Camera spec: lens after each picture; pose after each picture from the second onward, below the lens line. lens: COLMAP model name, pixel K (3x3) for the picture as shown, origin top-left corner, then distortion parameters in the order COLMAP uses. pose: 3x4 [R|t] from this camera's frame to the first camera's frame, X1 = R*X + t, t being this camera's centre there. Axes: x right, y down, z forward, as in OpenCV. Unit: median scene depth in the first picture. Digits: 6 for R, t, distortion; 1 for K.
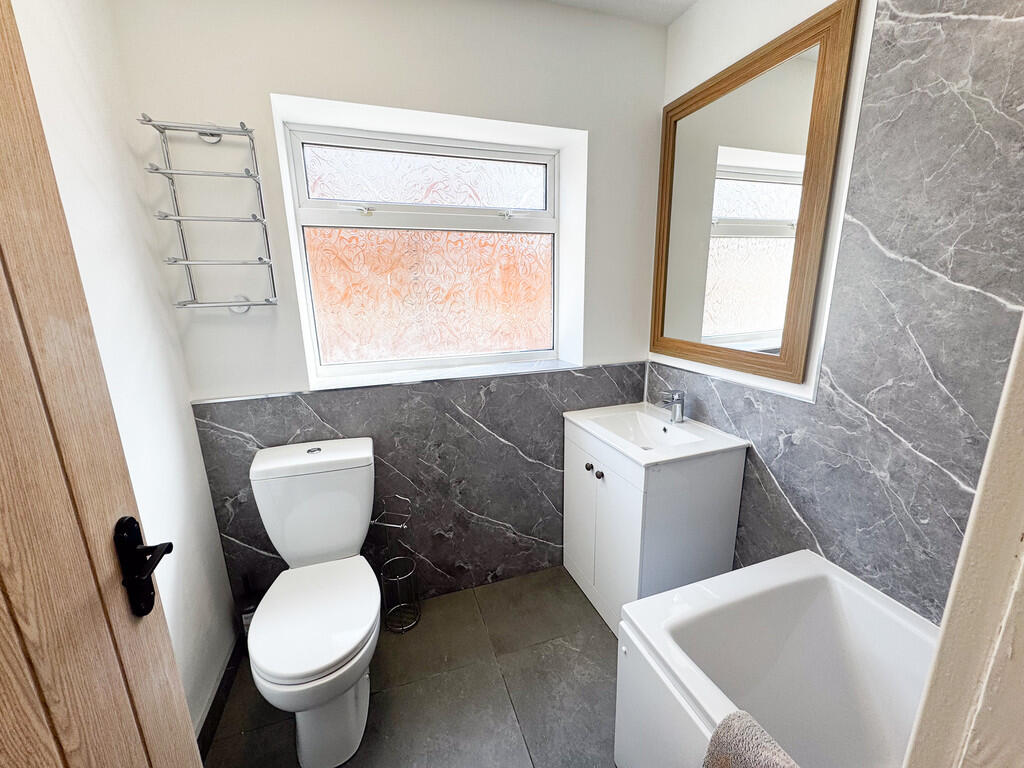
lens RADIAL K [[407.0, 0, 513.2], [0, 407.0, 382.0], [0, 0, 1]] dist [-0.000114, 0.000189]
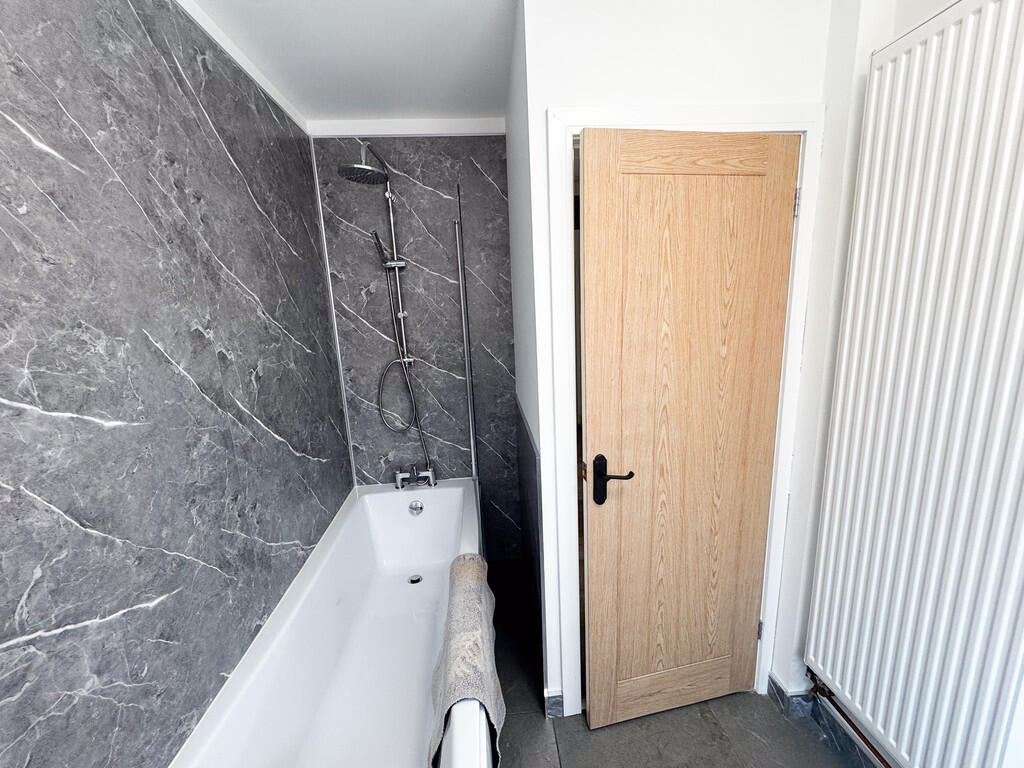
lens RADIAL K [[407.0, 0, 513.2], [0, 407.0, 382.0], [0, 0, 1]] dist [-0.000114, 0.000189]
pose [[-0.967235, 0.008002, 0.253758, 0.051255], [0.111433, 0.911464, 0.396001, -0.484116], [-0.228123, 0.411303, -0.882491, 1.400740]]
